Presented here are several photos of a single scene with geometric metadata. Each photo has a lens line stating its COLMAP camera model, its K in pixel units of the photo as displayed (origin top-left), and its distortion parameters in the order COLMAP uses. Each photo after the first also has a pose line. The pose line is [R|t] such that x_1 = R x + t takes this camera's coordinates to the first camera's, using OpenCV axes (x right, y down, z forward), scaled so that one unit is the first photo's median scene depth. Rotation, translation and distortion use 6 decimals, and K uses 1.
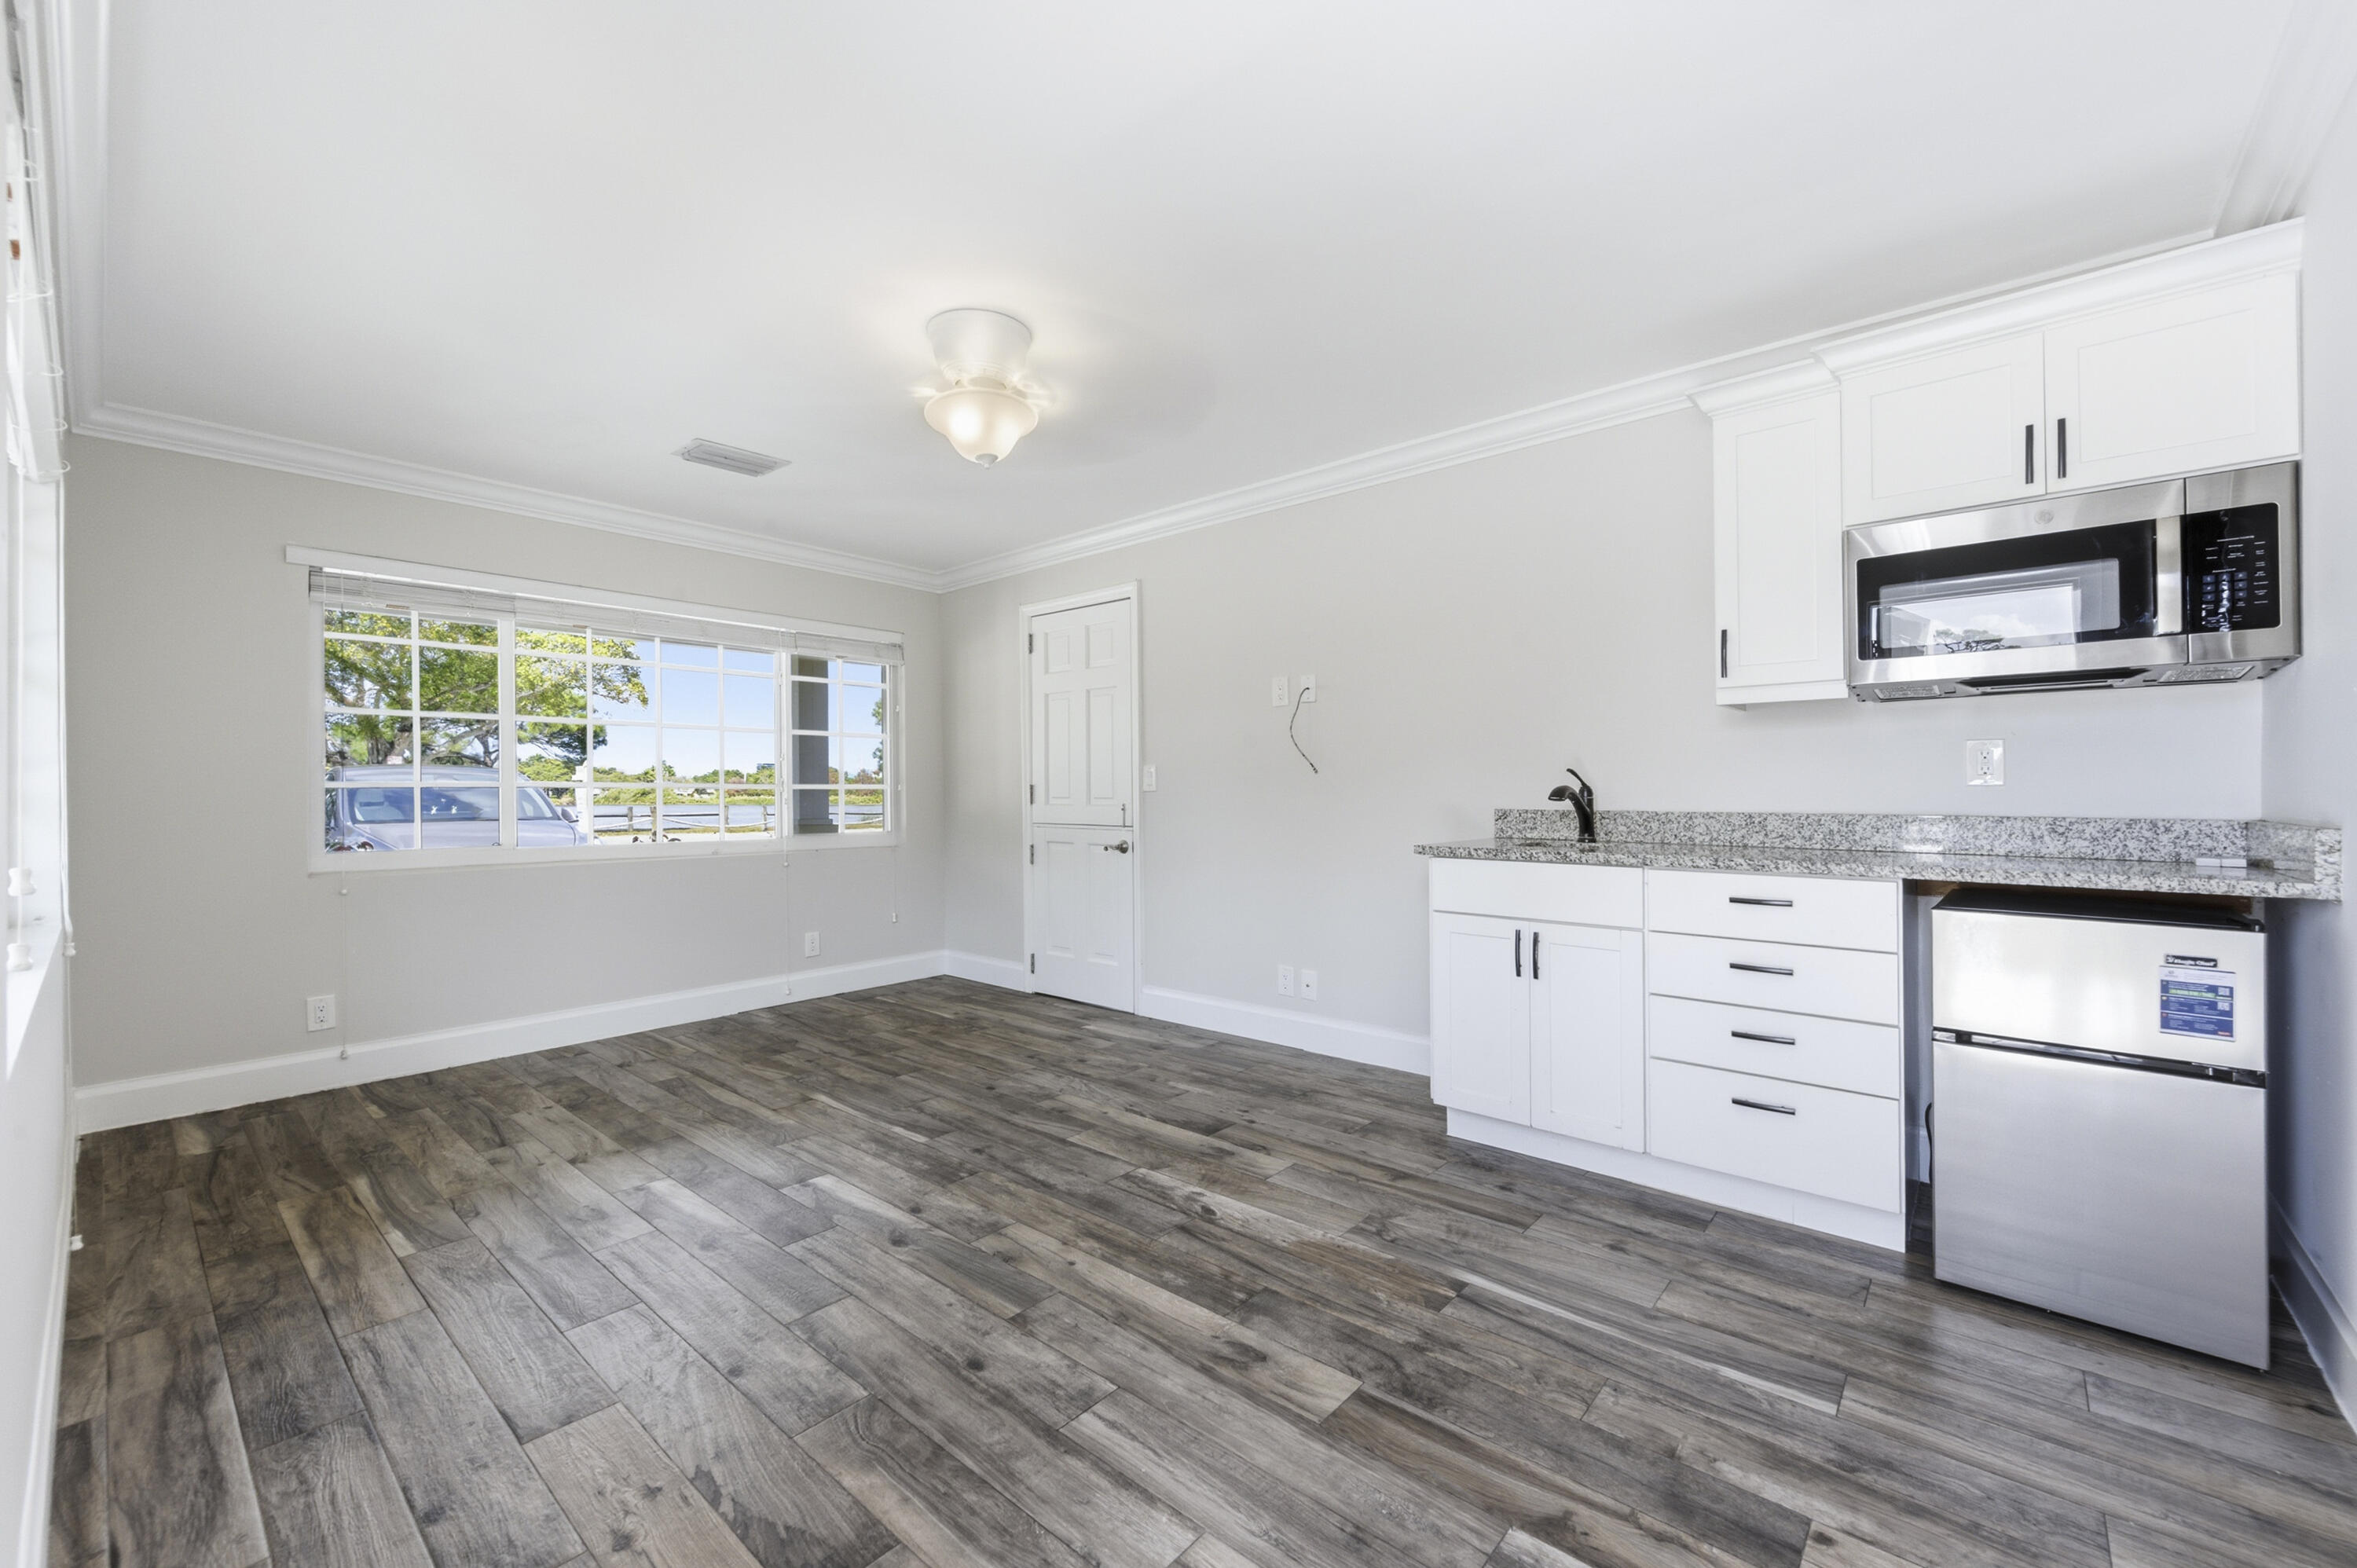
lens RADIAL K [[943.6, 0, 1178.5], [0, 943.6, 784.0], [0, 0, 1]] dist [0.001064, -0.000554]
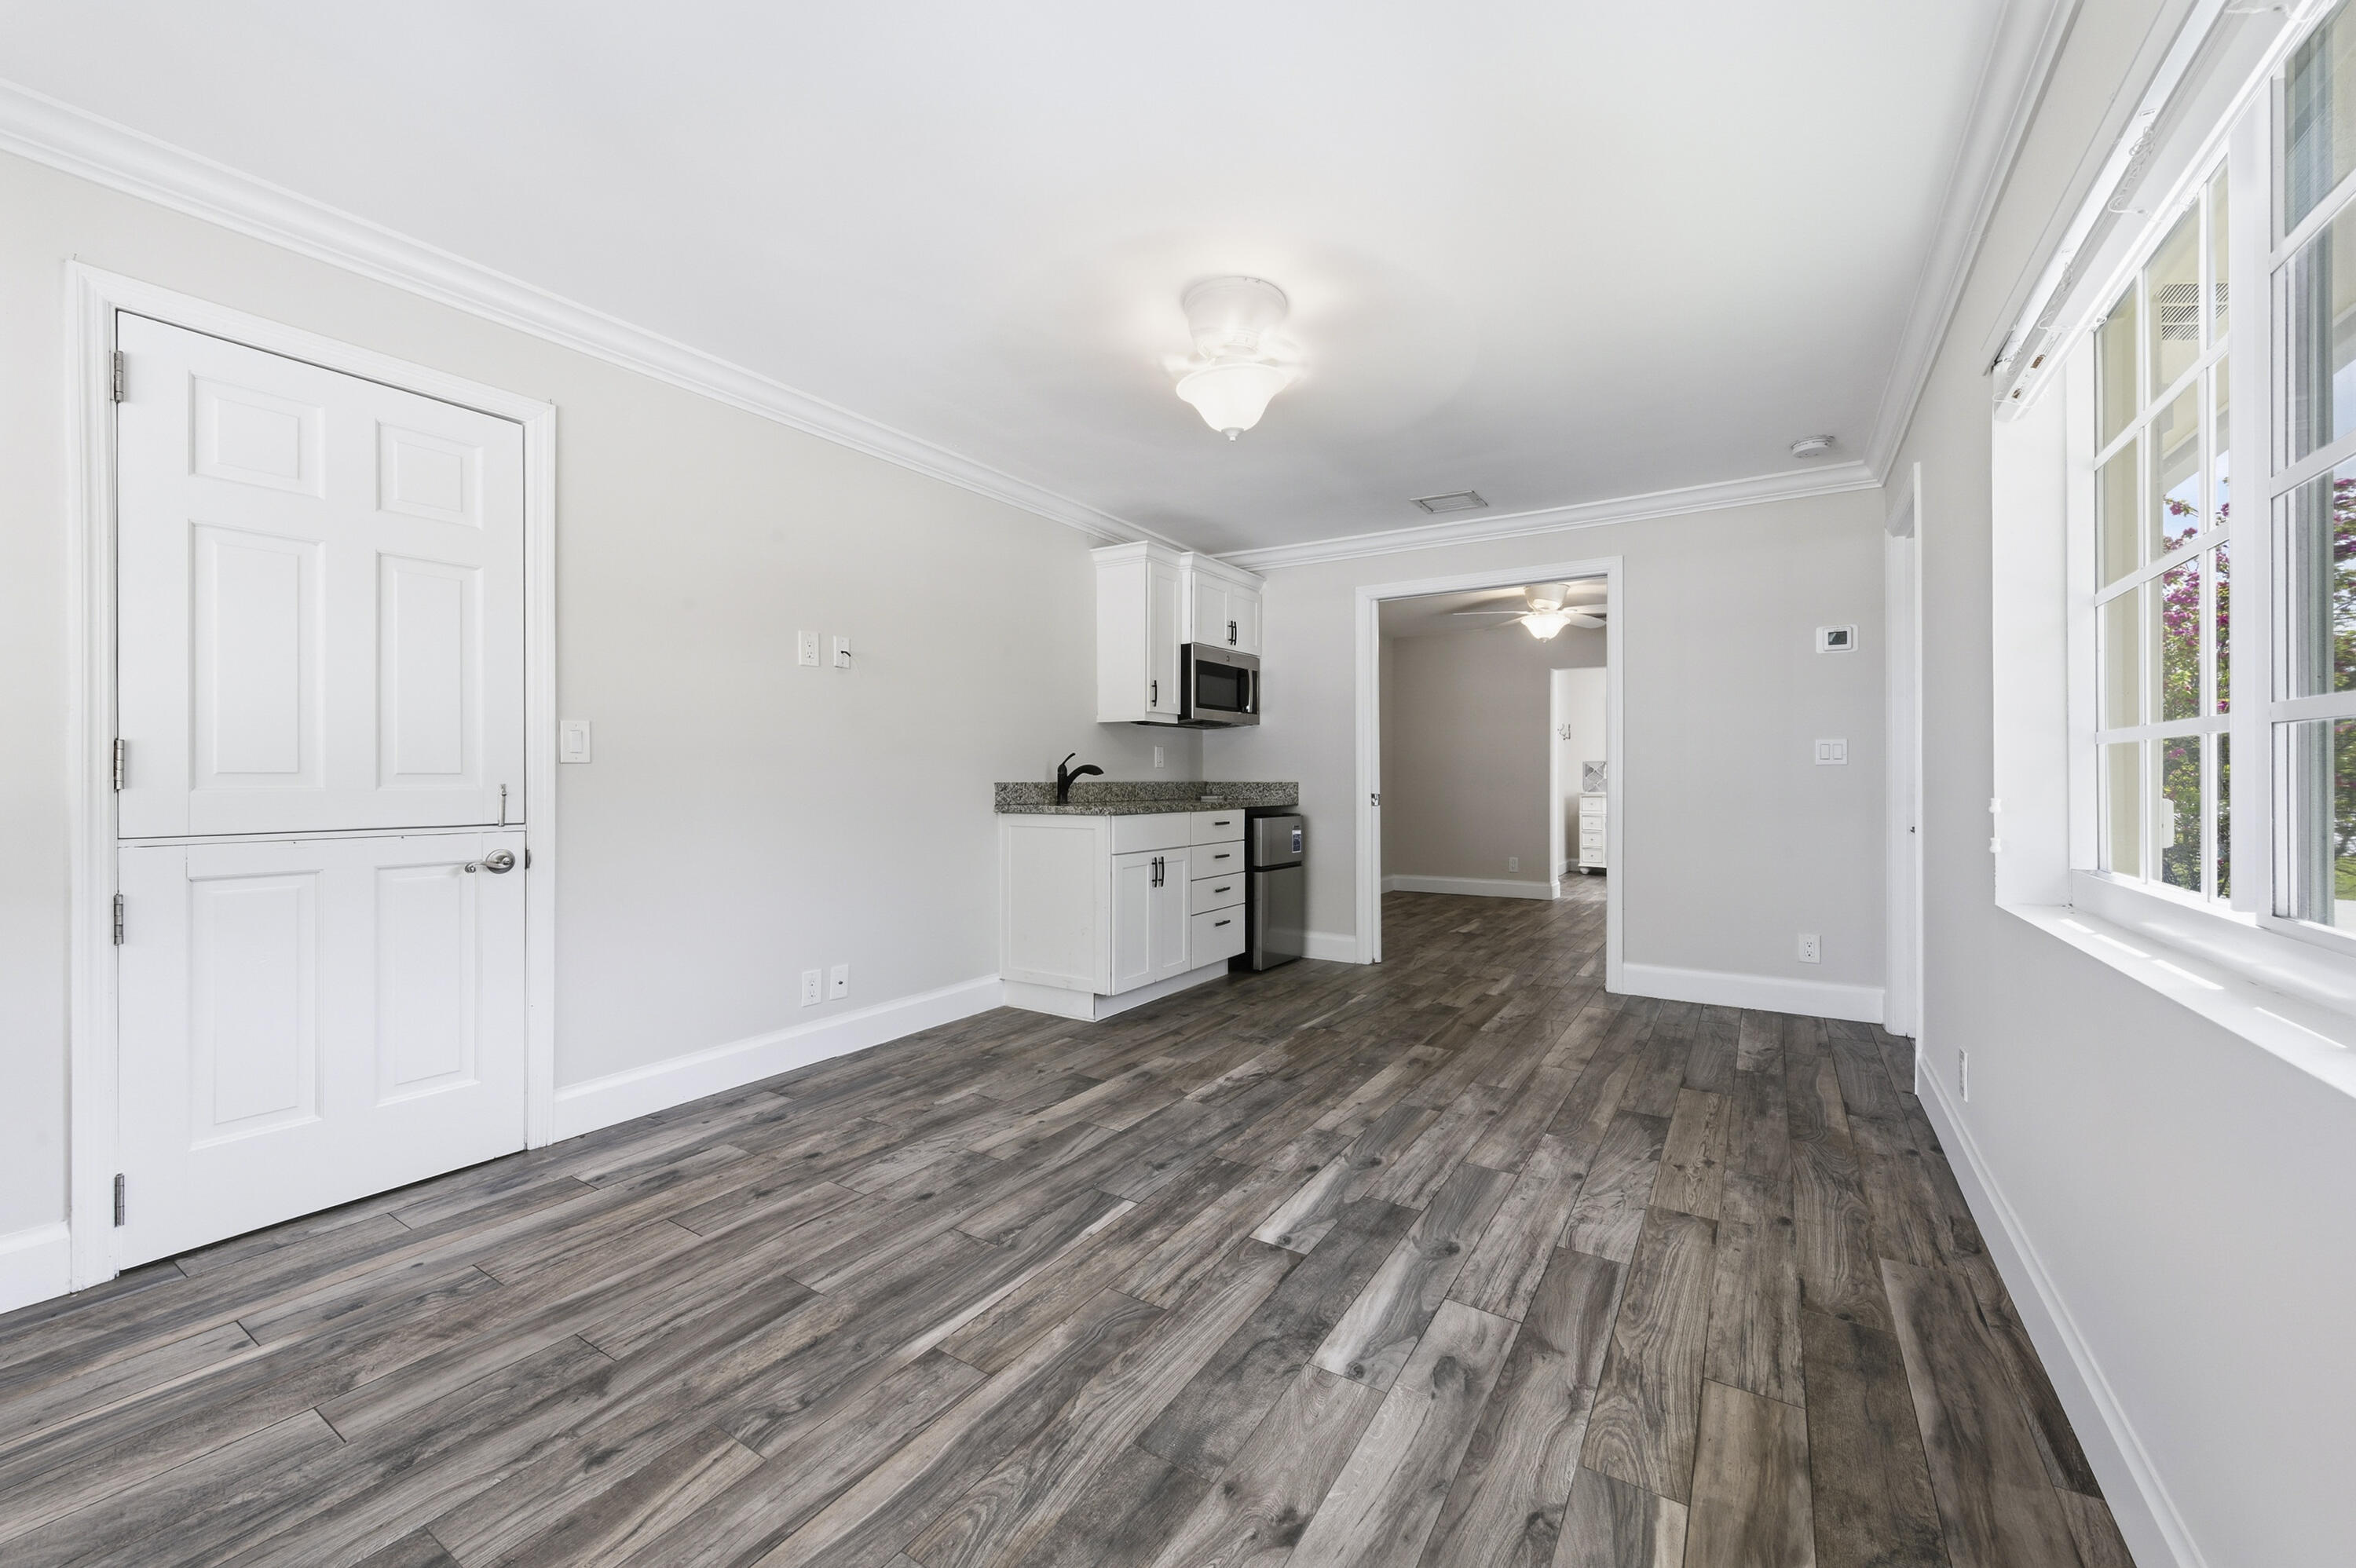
lens RADIAL K [[943.2, 0, 1178.0], [0, 943.2, 784.0], [0, 0, 1]] dist [0.001064, -0.000554]
pose [[-0.162045, -0.004462, 0.986773, -1.172017], [-0.004665, 0.999982, 0.003756, 0.028694], [-0.986772, -0.003995, -0.162063, 1.217200]]
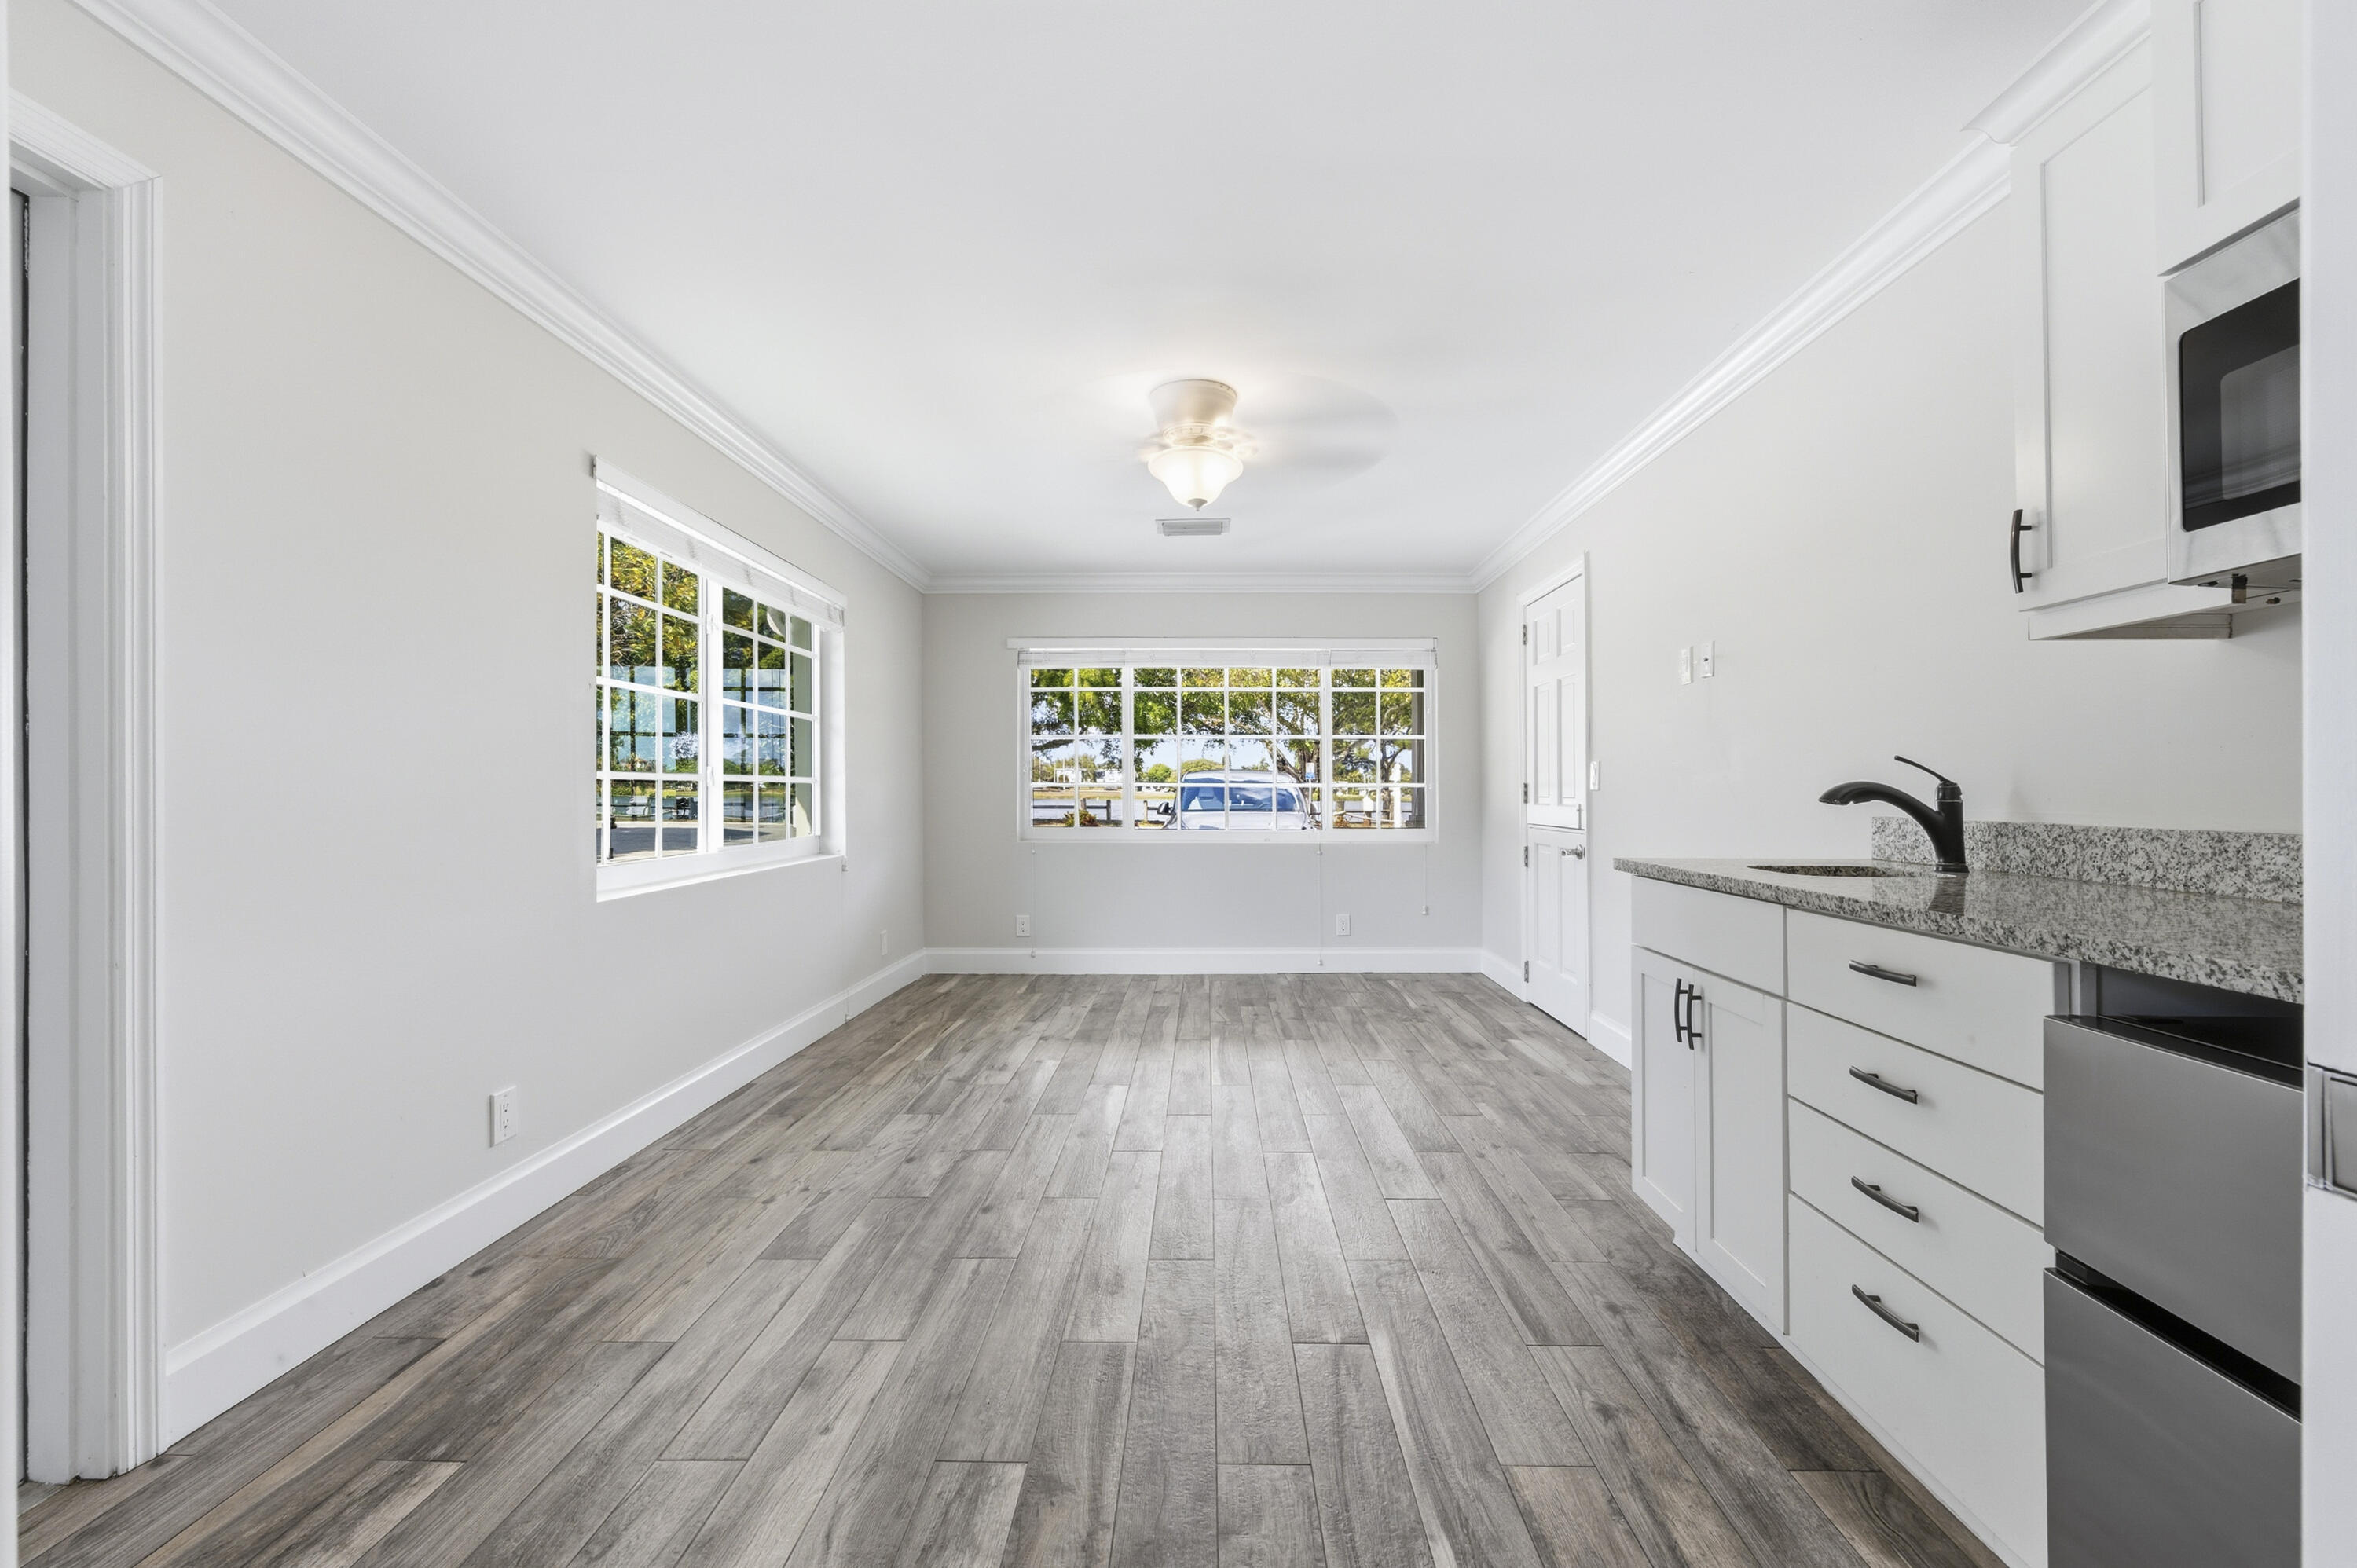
lens RADIAL K [[952.7, 0, 1178.5], [0, 952.7, 784.0], [0, 0, 1]] dist [-0.002407, -0.000080]
pose [[0.640463, -0.000450, -0.767989, 0.682332], [0.000483, 1.000000, -0.000184, 0.003724], [0.767989, -0.000253, 0.640463, 0.227511]]
